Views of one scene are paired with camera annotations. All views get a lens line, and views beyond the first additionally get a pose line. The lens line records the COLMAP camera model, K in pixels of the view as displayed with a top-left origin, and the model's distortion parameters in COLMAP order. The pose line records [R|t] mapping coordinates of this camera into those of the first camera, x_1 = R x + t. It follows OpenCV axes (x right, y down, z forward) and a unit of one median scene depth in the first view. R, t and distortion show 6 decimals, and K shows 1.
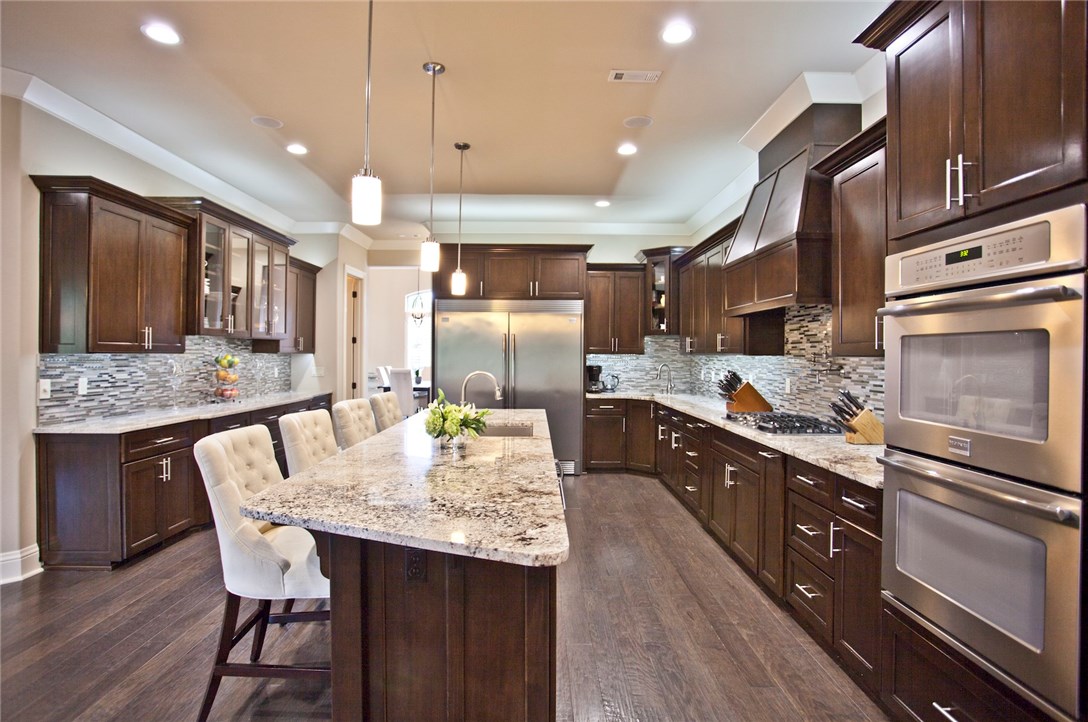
lens RADIAL K [[596.9, 0, 543.2], [0, 596.9, 354.5], [0, 0, 1]] dist [-0.001825, -0.000206]
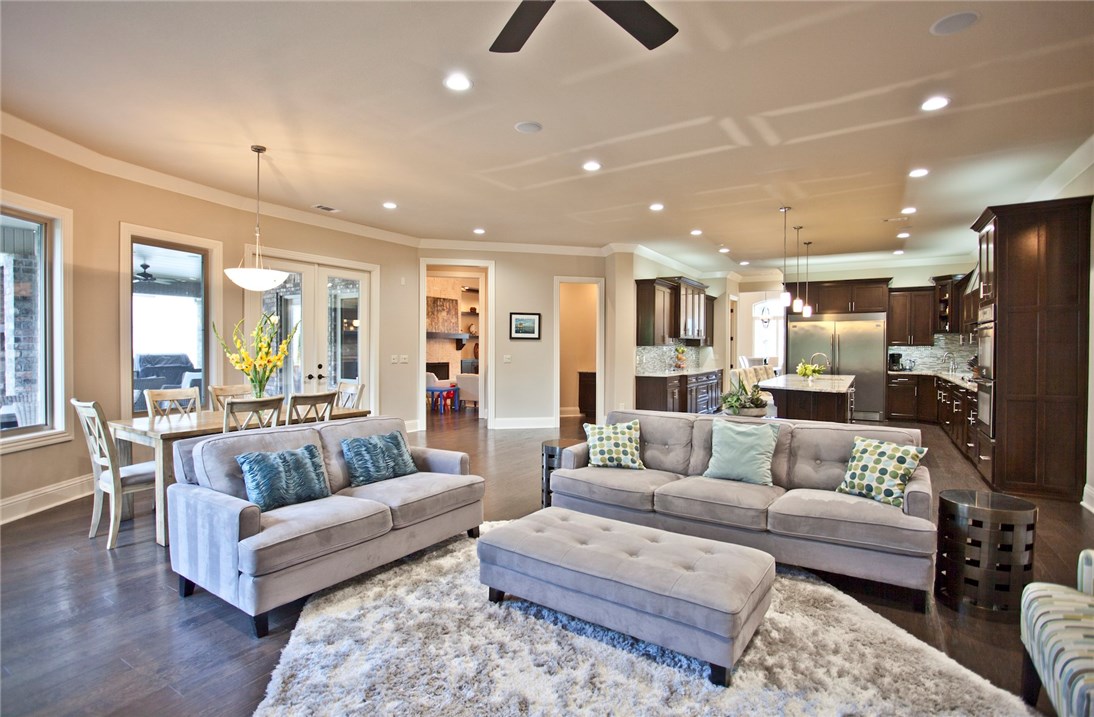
lens RADIAL K [[549.0, 0, 551.1], [0, 549.0, 353.3], [0, 0, 1]] dist [-0.041887, -0.000462]
pose [[0.853218, 0.000417, -0.521554, 0.054424], [0.002463, 0.999985, 0.004829, 0.009262], [0.521548, -0.005405, 0.853205, -0.686577]]
